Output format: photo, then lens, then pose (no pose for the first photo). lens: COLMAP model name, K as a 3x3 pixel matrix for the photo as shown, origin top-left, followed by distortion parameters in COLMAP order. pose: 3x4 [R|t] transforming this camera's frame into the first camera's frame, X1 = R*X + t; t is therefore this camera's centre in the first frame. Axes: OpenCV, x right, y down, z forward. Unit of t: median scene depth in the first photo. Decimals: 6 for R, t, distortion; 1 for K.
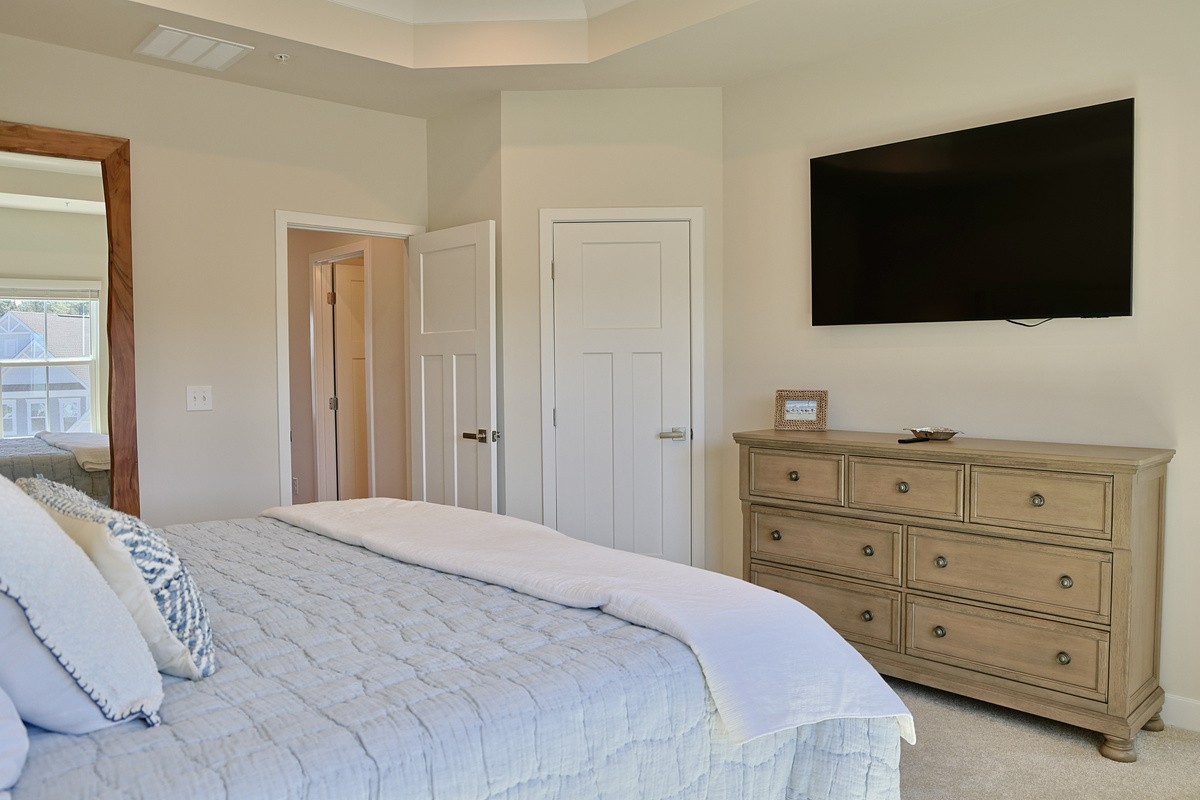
lens RADIAL K [[878.7, 0, 594.4], [0, 878.7, 406.6], [0, 0, 1]] dist [-0.089334, 0.049638]
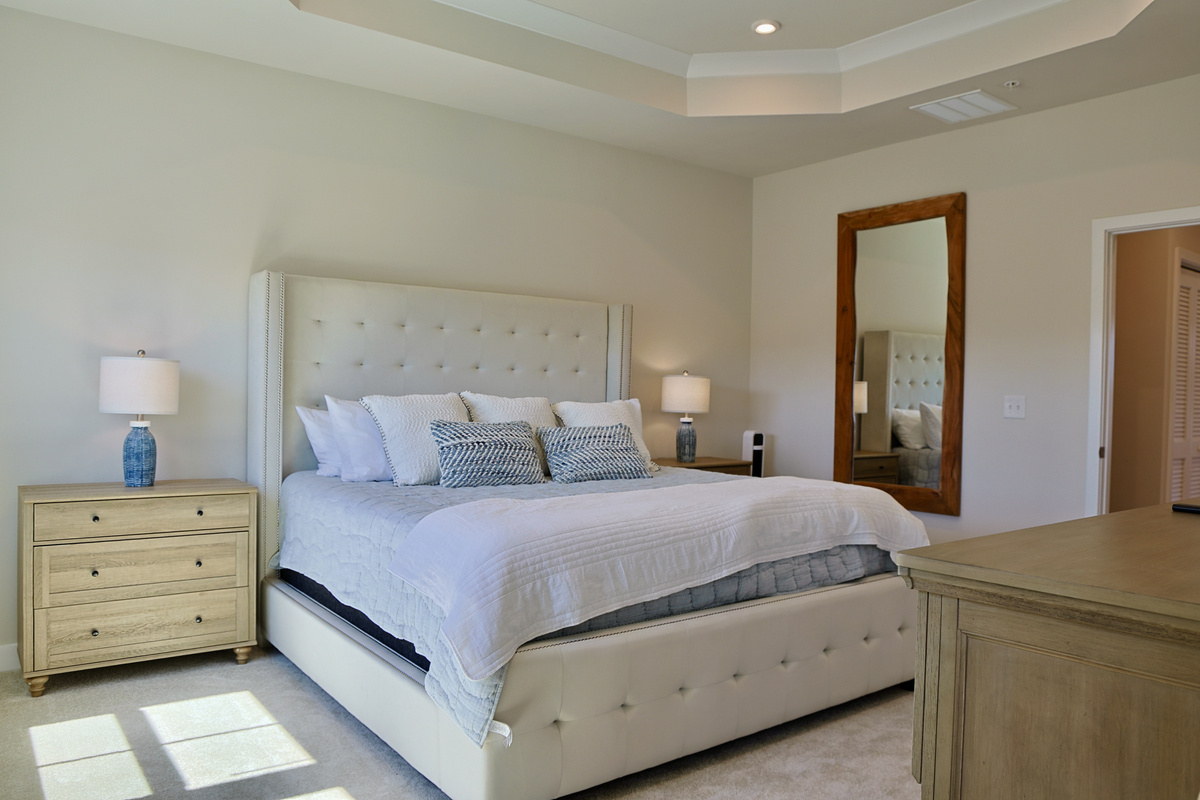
lens RADIAL K [[878.7, 0, 594.4], [0, 878.7, 406.6], [0, 0, 1]] dist [-0.089334, 0.049638]
pose [[-0.101376, 0.020760, -0.994631, 0.741040], [-0.064550, 0.997538, 0.027400, -0.006212], [0.992752, 0.066981, -0.099787, 0.618429]]
